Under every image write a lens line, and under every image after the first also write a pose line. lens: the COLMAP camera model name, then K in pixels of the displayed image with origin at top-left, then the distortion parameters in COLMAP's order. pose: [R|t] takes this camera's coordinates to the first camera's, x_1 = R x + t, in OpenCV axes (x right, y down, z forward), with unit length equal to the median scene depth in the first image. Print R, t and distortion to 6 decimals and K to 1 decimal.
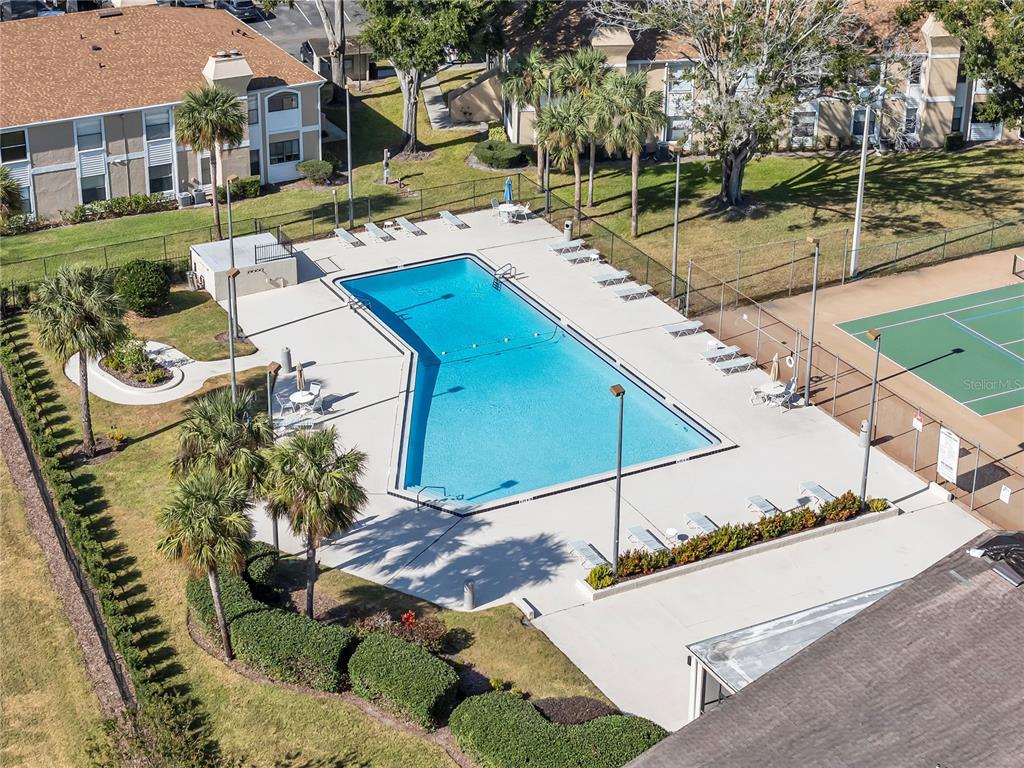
lens RADIAL K [[2074.3, 0, 512.6], [0, 2074.3, 356.0], [0, 0, 1]] dist [0.053552, 0.053474]
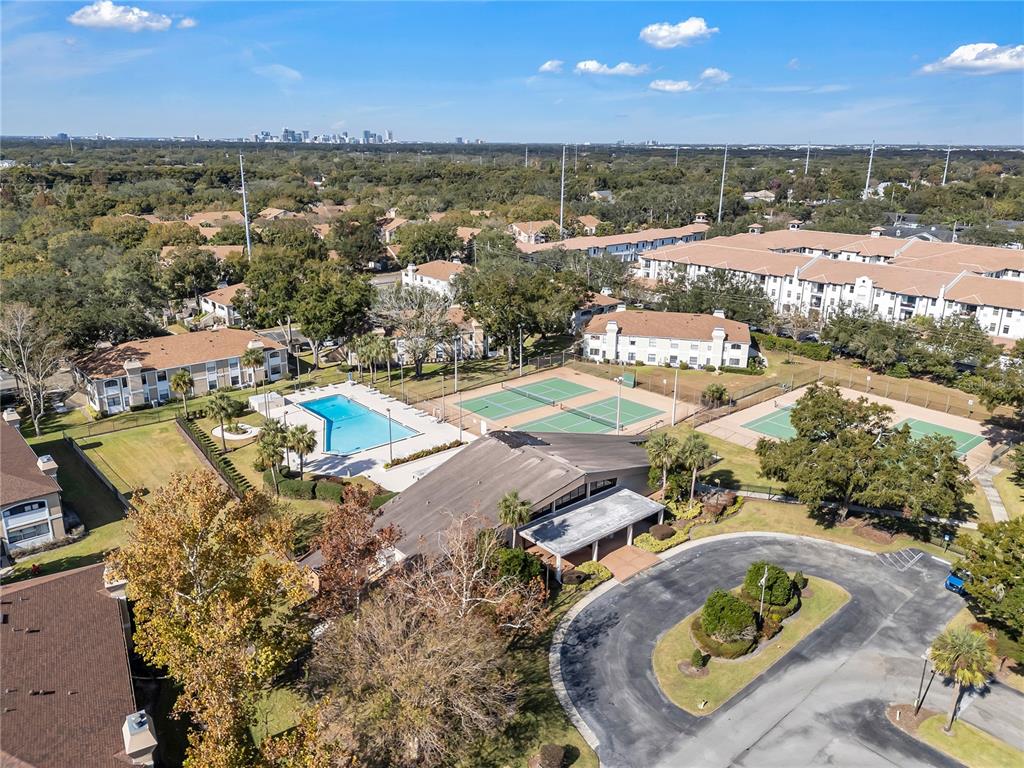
lens RADIAL K [[766.4, 0, 512.0], [0, 766.4, 384.0], [0, 0, 1]] dist [0.112713, -0.083641]
pose [[0.973761, -0.071484, 0.216056, -0.015815], [0.099217, 0.987760, -0.120359, 0.100569], [-0.204807, 0.138637, 0.968934, -0.216583]]
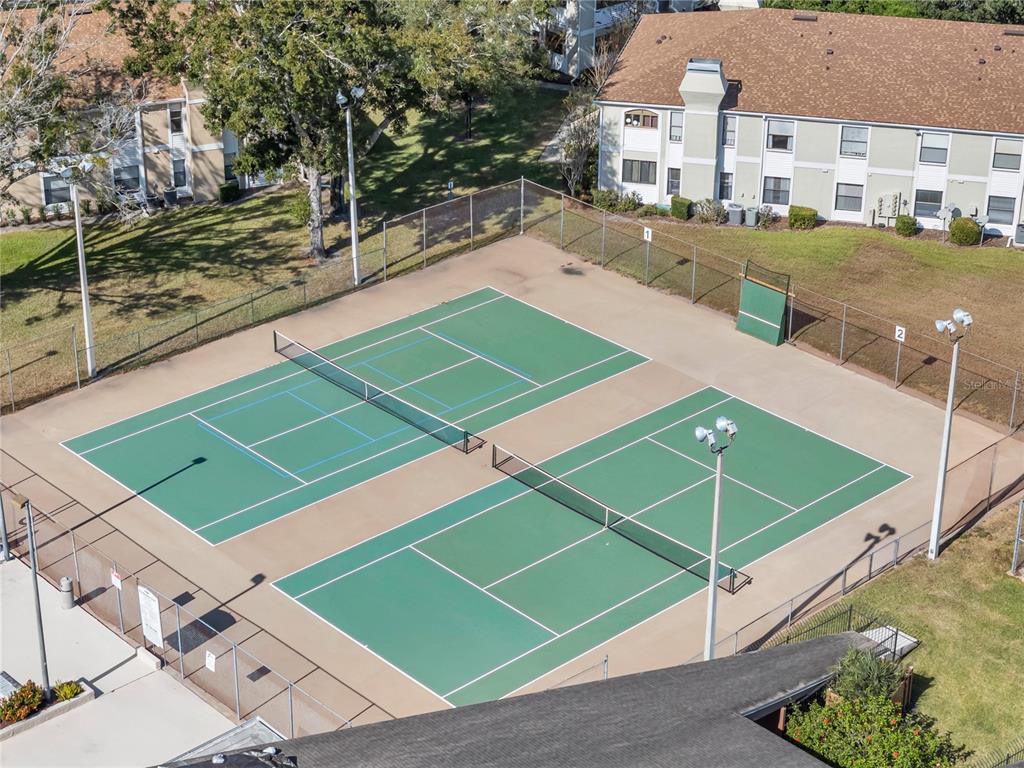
lens RADIAL K [[2059.3, 0, 512.0], [0, 2059.3, 384.0], [0, 0, 1]] dist [-0.036938, -0.000481]
pose [[0.967033, -0.116875, 0.226247, 0.128414], [0.109824, 0.992997, 0.043547, -0.049465], [-0.229752, -0.017264, 0.973096, 0.112189]]
